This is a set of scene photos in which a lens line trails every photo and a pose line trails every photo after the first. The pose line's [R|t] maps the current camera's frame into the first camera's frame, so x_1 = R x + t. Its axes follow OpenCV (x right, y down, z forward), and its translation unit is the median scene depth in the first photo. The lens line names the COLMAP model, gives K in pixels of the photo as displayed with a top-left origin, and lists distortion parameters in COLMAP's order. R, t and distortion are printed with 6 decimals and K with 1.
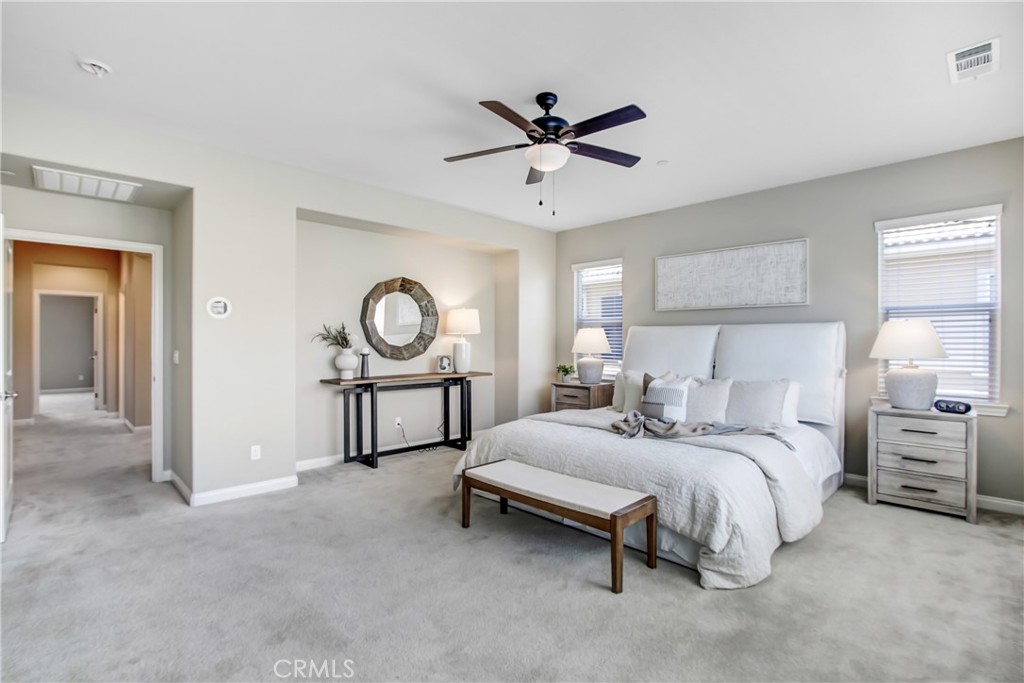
lens RADIAL K [[494.4, 0, 512.0], [0, 494.4, 341.5], [0, 0, 1]] dist [-0.000380, -0.000110]
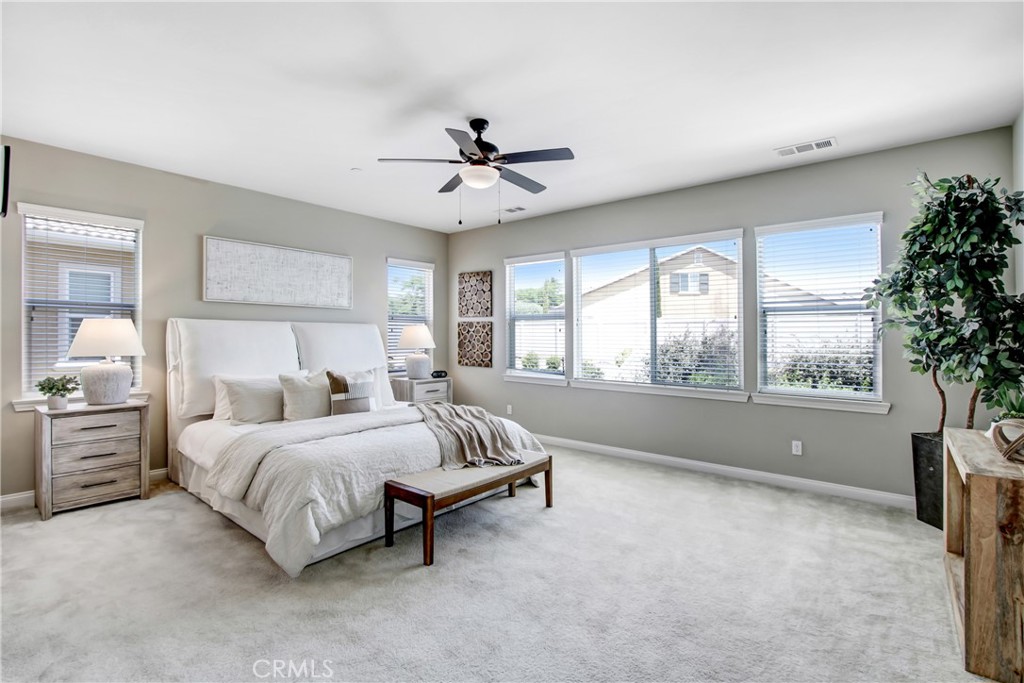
lens RADIAL K [[494.4, 0, 512.0], [0, 494.4, 341.5], [0, 0, 1]] dist [-0.000380, -0.000110]
pose [[-0.116096, -0.008096, 0.993205, -0.634563], [0.000934, 0.999965, 0.008260, -0.001294], [-0.993238, 0.001886, -0.116085, 0.650831]]
